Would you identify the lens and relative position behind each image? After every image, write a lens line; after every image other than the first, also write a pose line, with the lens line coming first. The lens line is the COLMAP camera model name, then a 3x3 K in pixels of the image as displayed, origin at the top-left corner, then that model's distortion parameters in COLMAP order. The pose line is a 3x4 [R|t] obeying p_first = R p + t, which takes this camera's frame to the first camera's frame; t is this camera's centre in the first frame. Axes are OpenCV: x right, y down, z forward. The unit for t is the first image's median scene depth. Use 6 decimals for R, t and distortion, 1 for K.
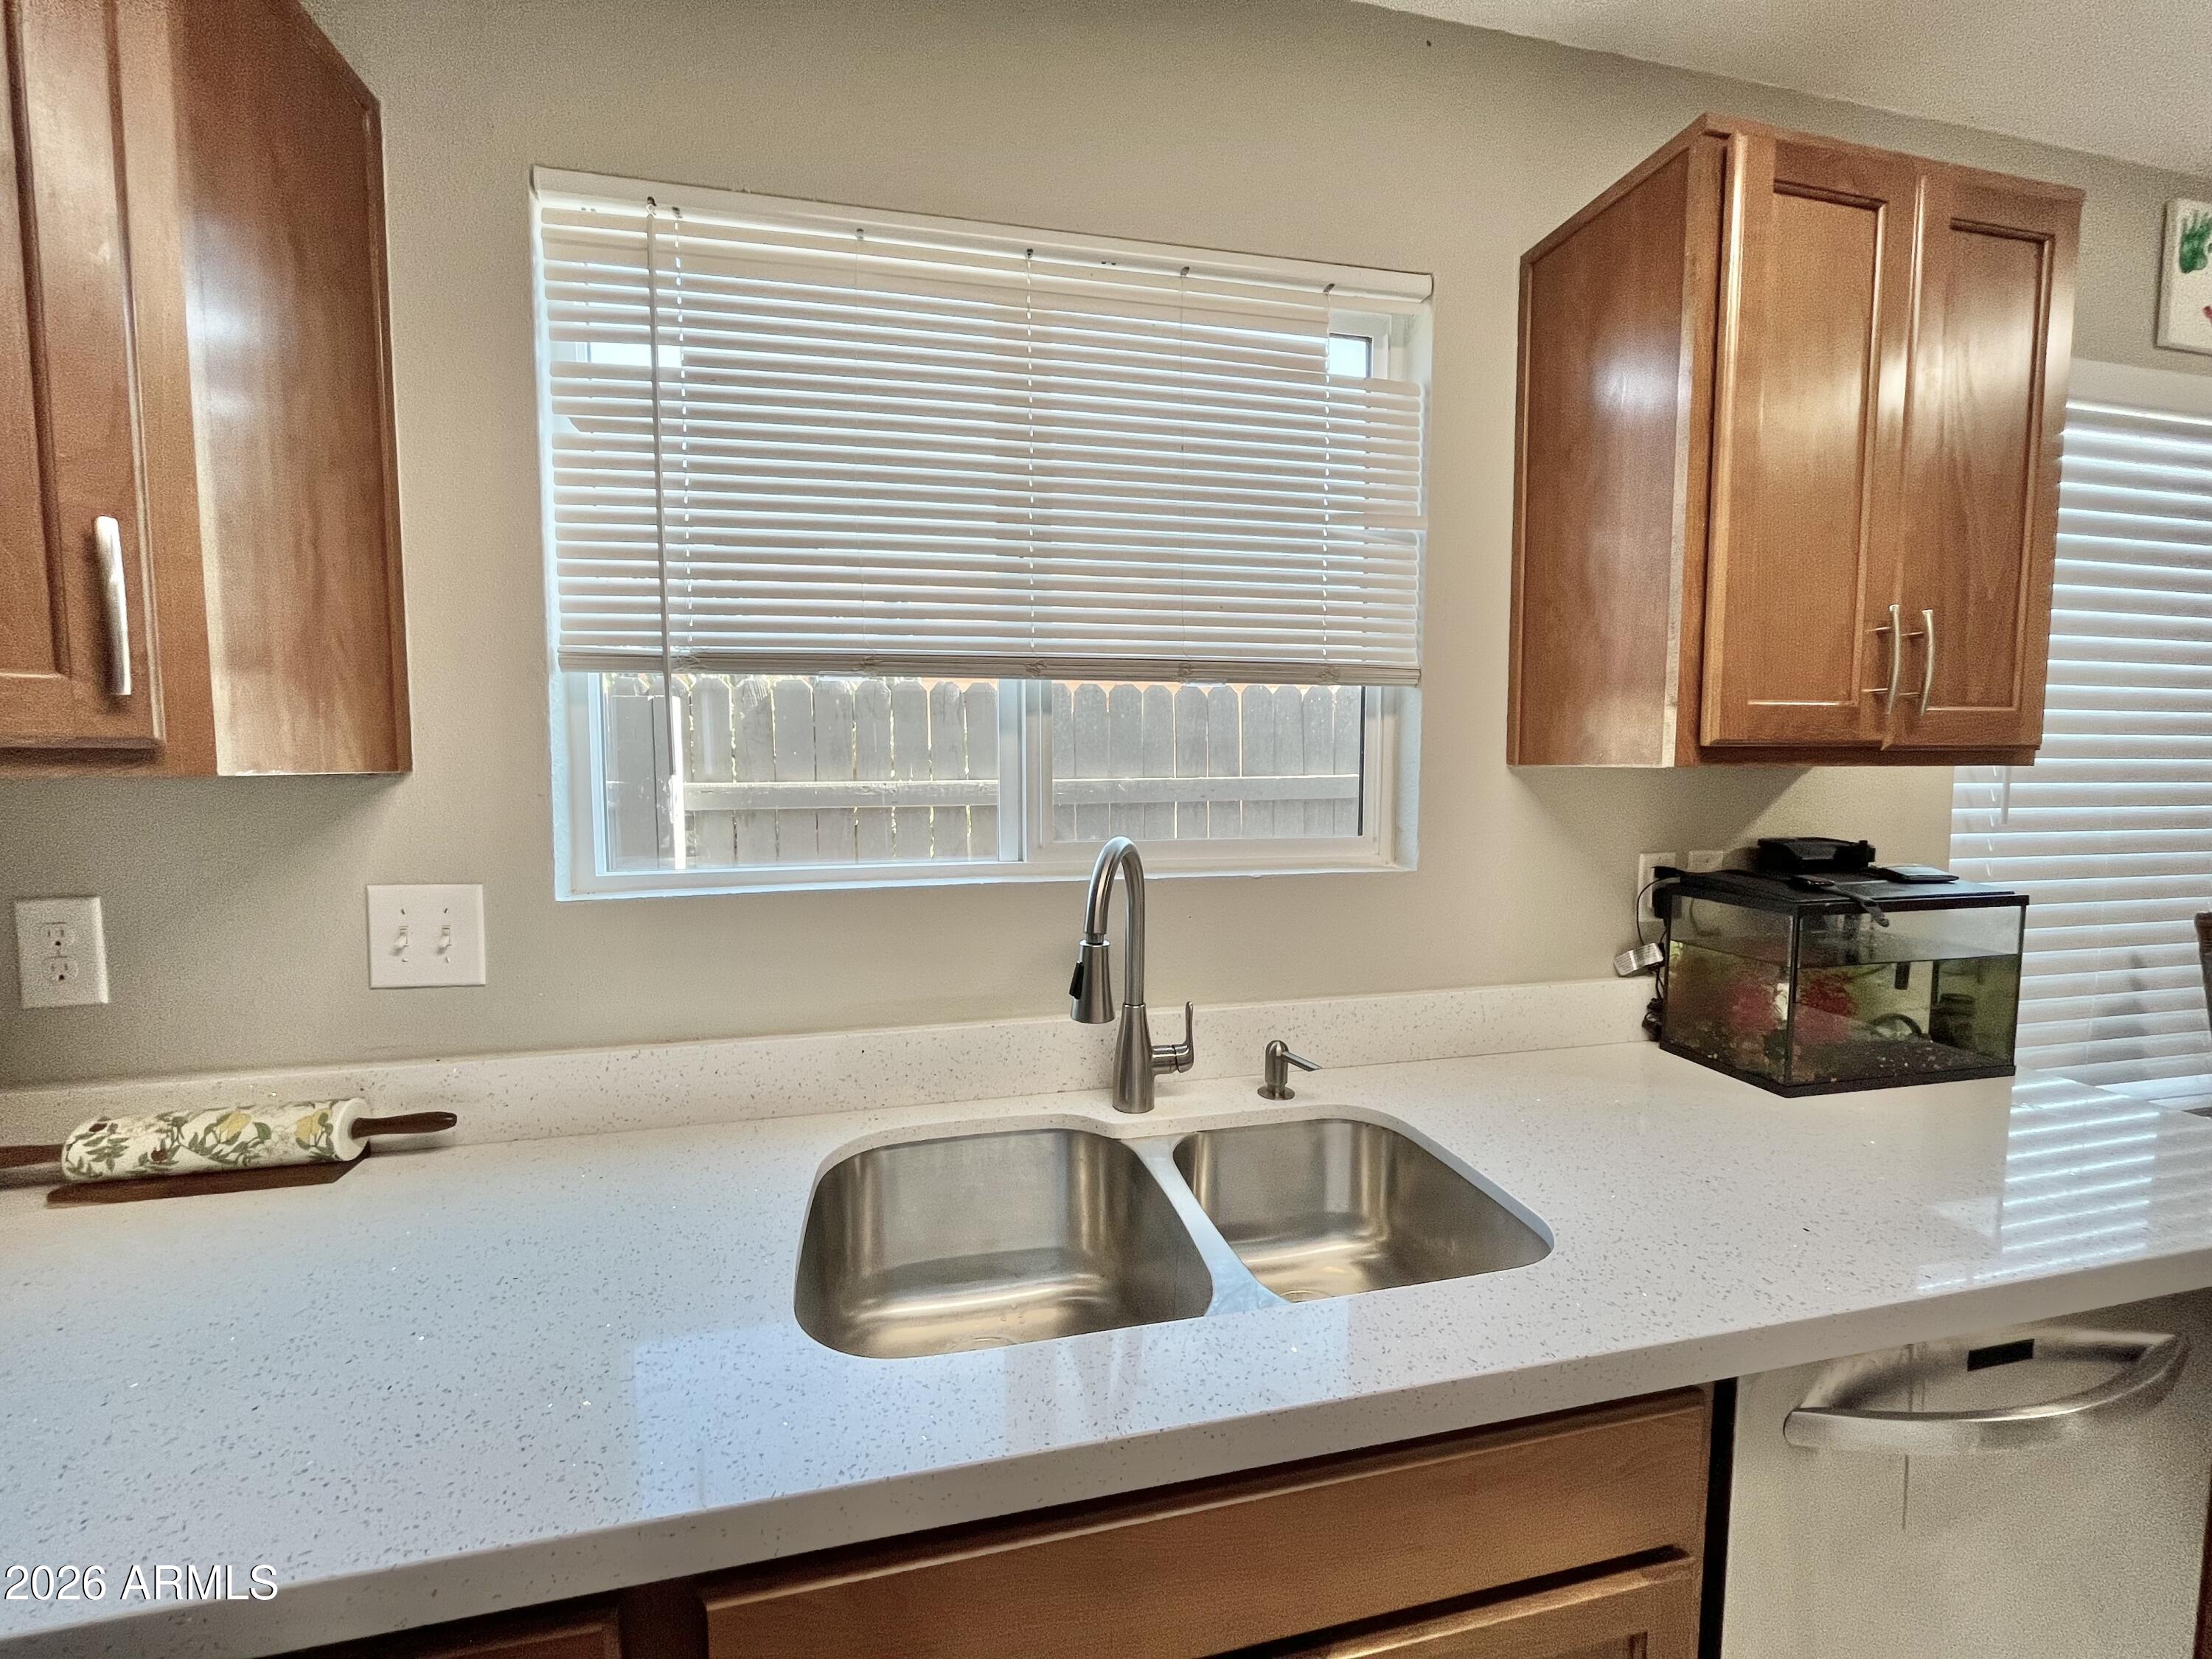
lens RADIAL K [[887.8, 0, 1094.7], [0, 887.8, 817.4], [0, 0, 1]] dist [-0.002894, -0.000075]
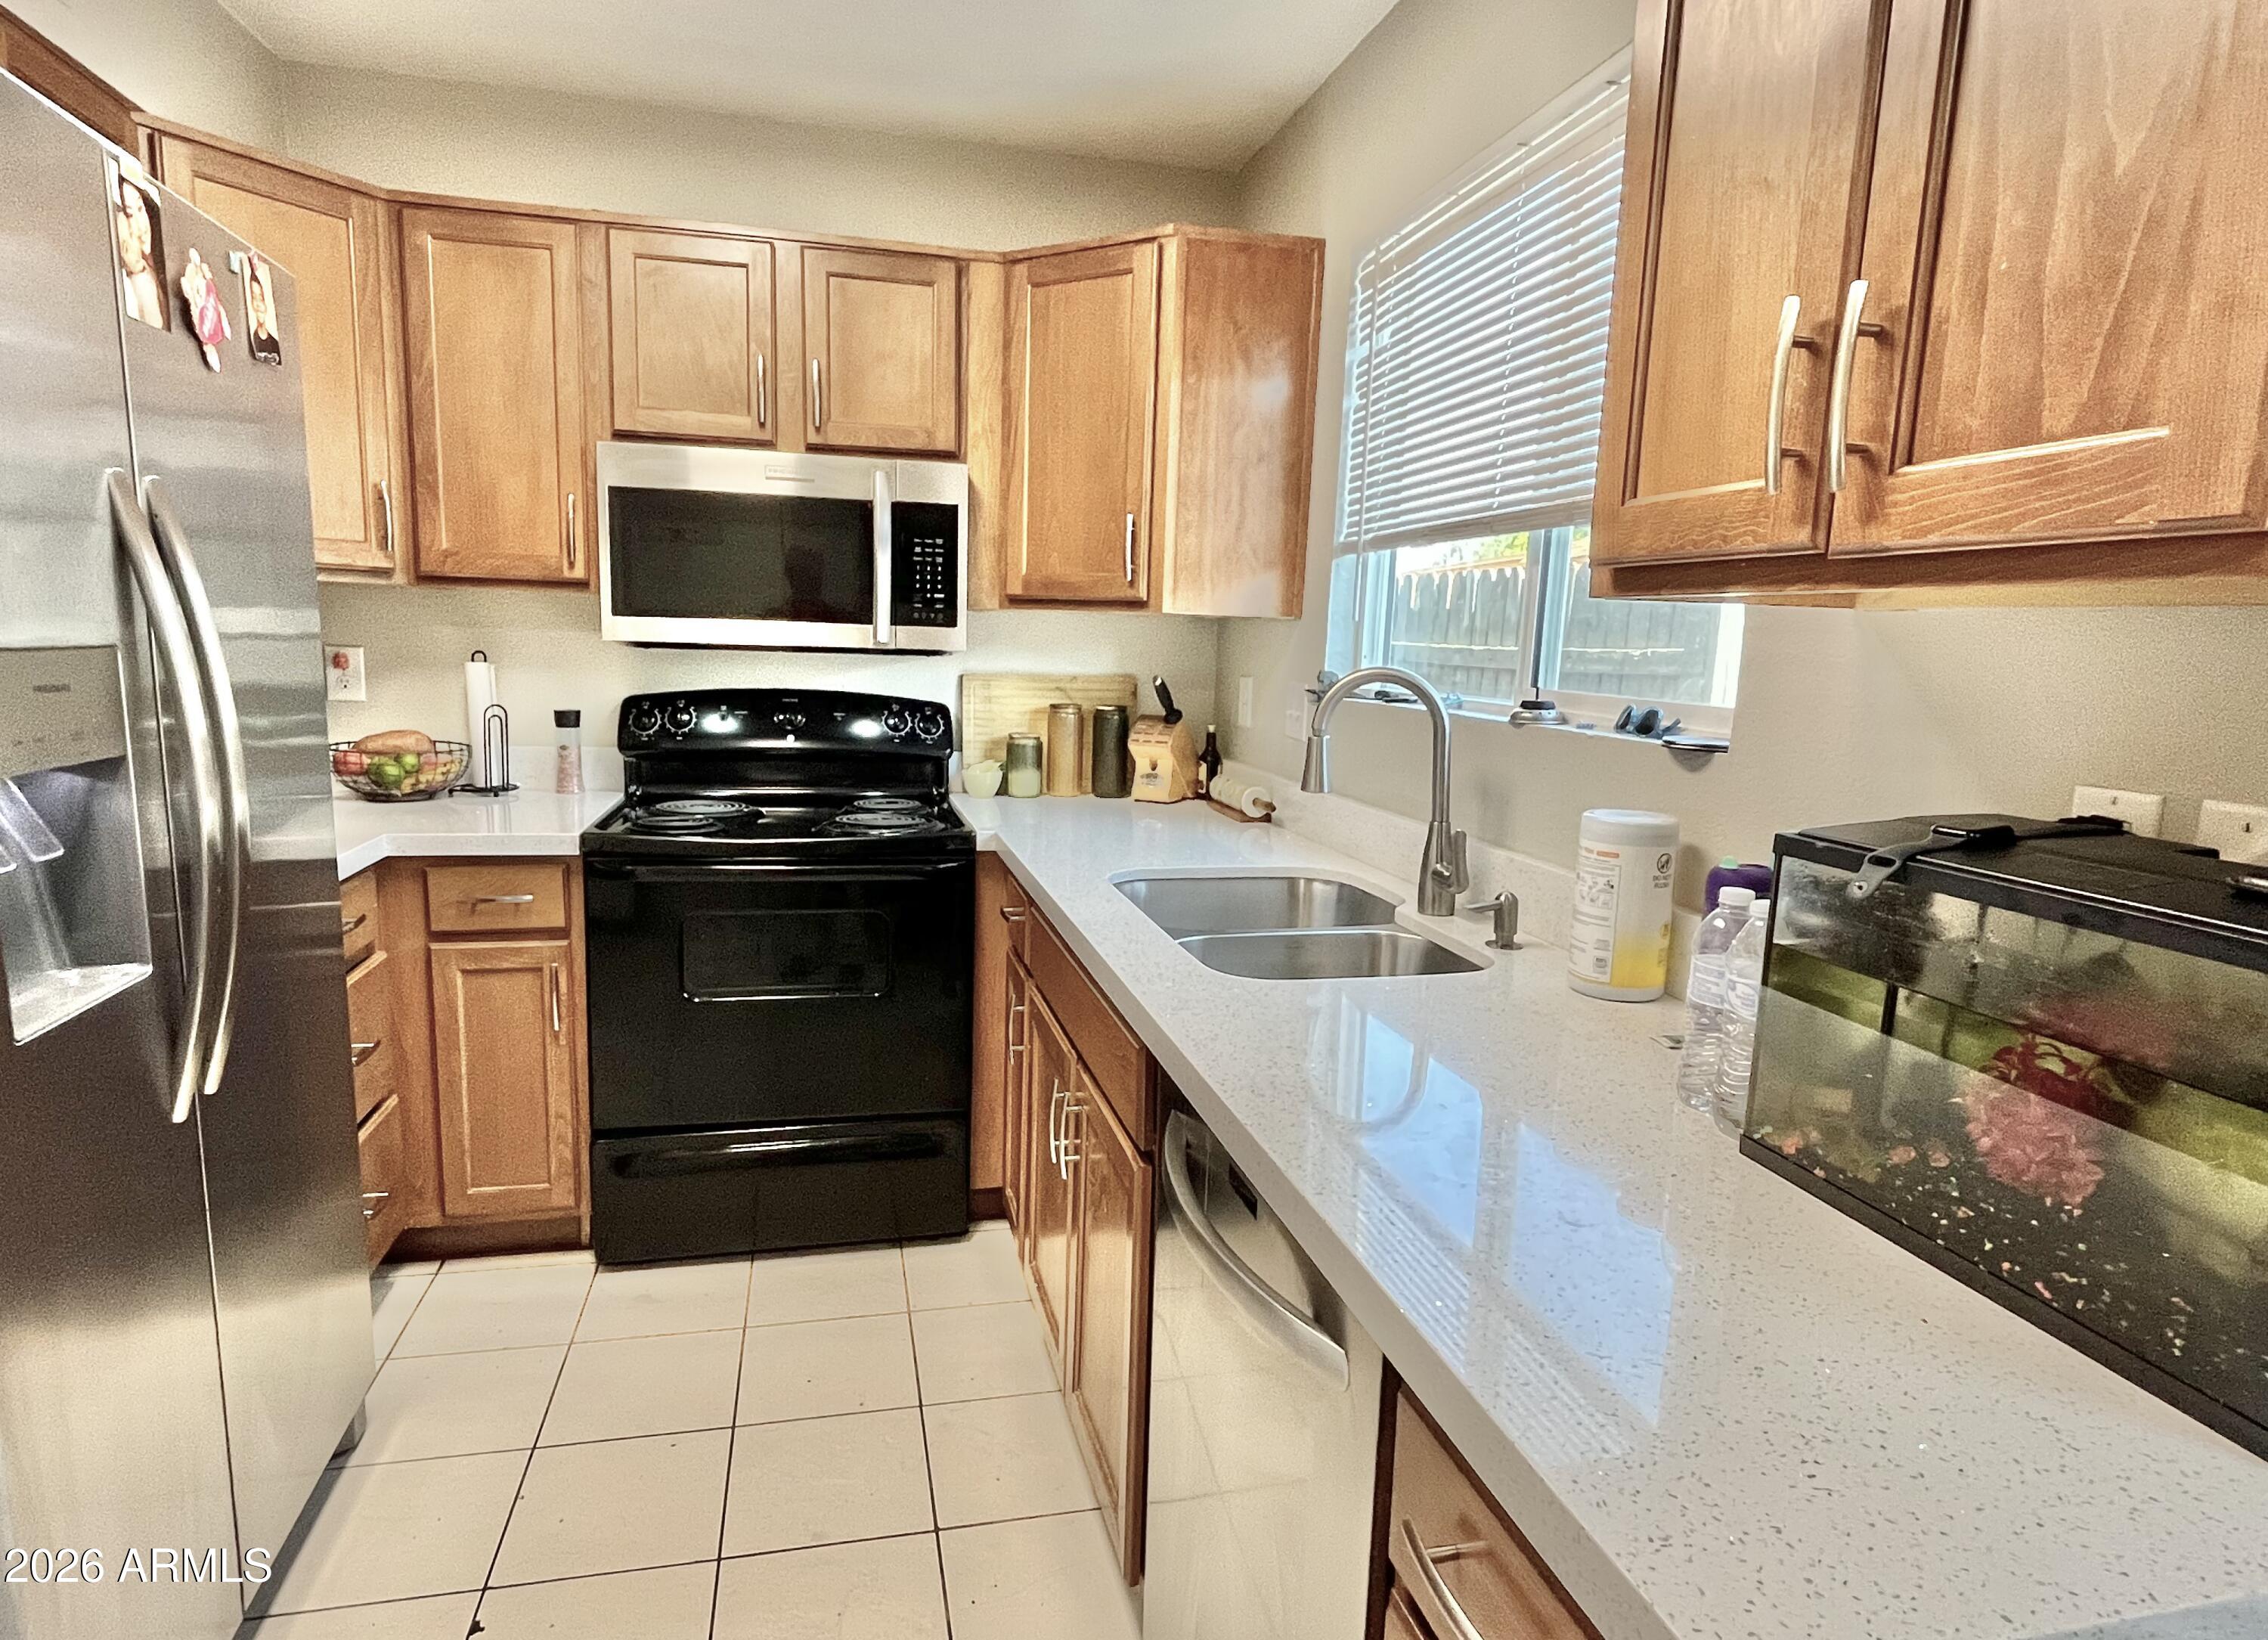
lens RADIAL K [[1261.5, 0, 1125.5], [0, 1261.5, 829.8], [0, 0, 1]] dist [-0.004129, -0.000570]
pose [[0.007735, 0.156319, -0.987676, 1.651429], [-0.096649, 0.983198, 0.154854, 0.008205], [0.995288, 0.094261, 0.022713, 0.567754]]
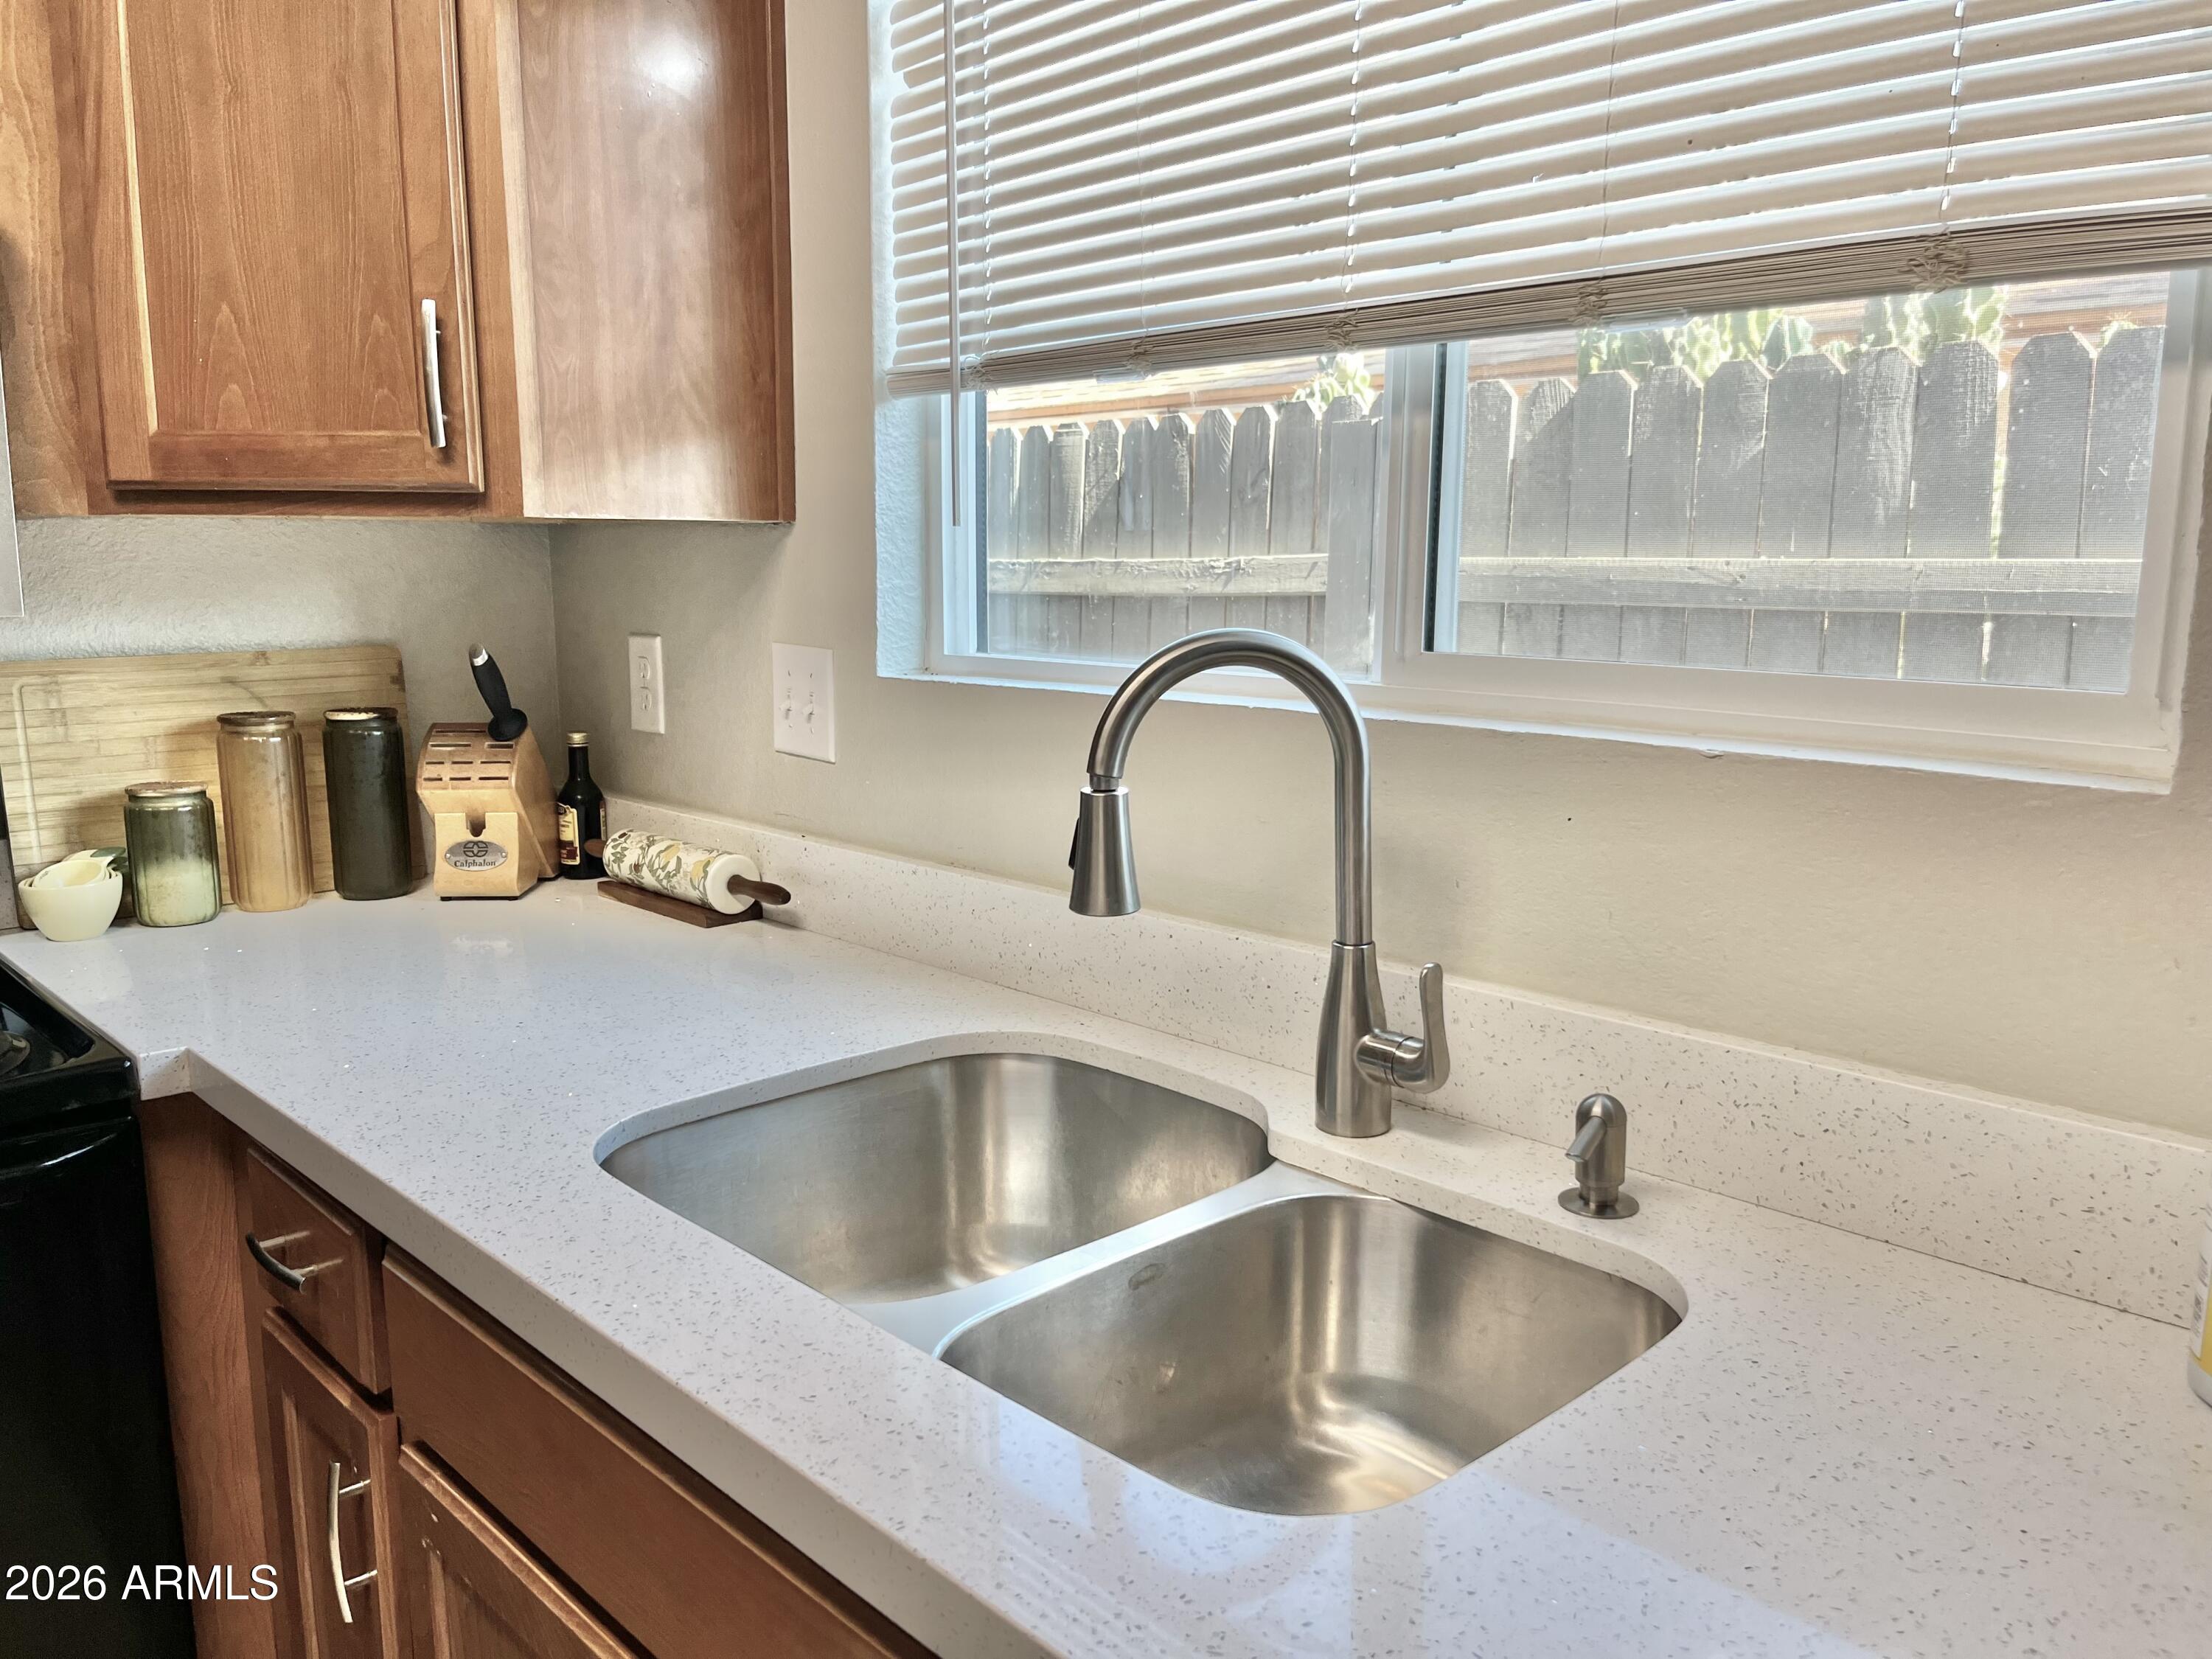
lens RADIAL K [[1709.5, 0, 1113.9], [0, 1709.5, 831.2], [0, 0, 1]] dist [0.018081, -0.008044]
pose [[0.507191, 0.146042, -0.849369, 0.867042], [-0.058958, 0.989109, 0.134863, 0.007383], [0.859814, -0.018324, 0.510278, 0.335178]]
